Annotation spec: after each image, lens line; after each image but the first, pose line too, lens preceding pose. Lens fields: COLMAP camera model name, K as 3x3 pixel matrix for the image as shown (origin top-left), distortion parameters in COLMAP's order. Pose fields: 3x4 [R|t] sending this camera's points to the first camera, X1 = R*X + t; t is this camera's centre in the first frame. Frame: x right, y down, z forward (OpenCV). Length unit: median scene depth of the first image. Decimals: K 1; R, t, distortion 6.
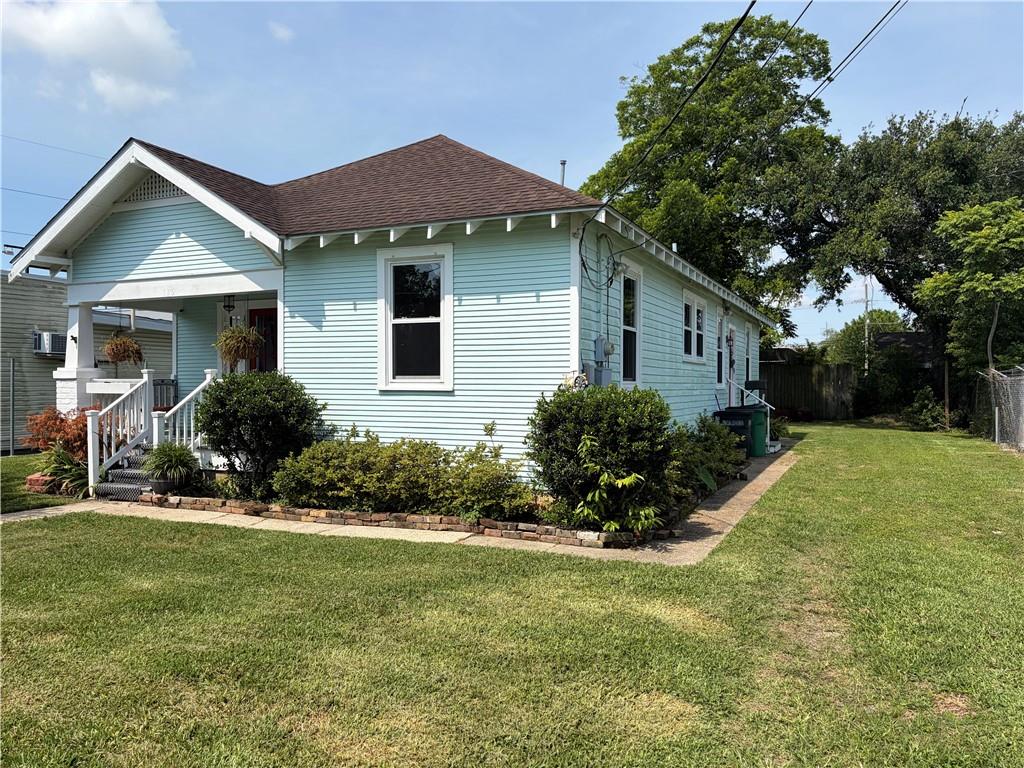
lens RADIAL K [[769.0, 0, 512.0], [0, 769.0, 384.0], [0, 0, 1]] dist [0.079300, -0.123719]
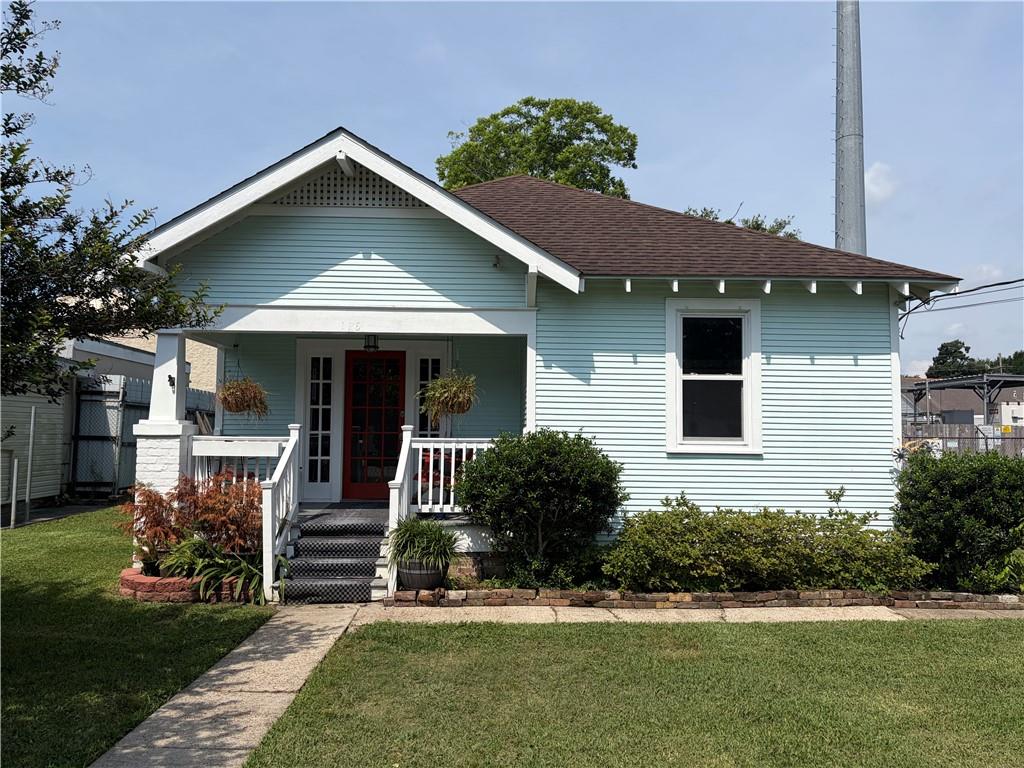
lens RADIAL K [[769.0, 0, 512.0], [0, 769.0, 384.0], [0, 0, 1]] dist [0.079300, -0.123719]
pose [[0.894479, 0.033916, 0.445822, -0.744167], [-0.006885, 0.998045, -0.062113, -0.014897], [-0.447057, 0.052489, 0.892964, 0.271497]]
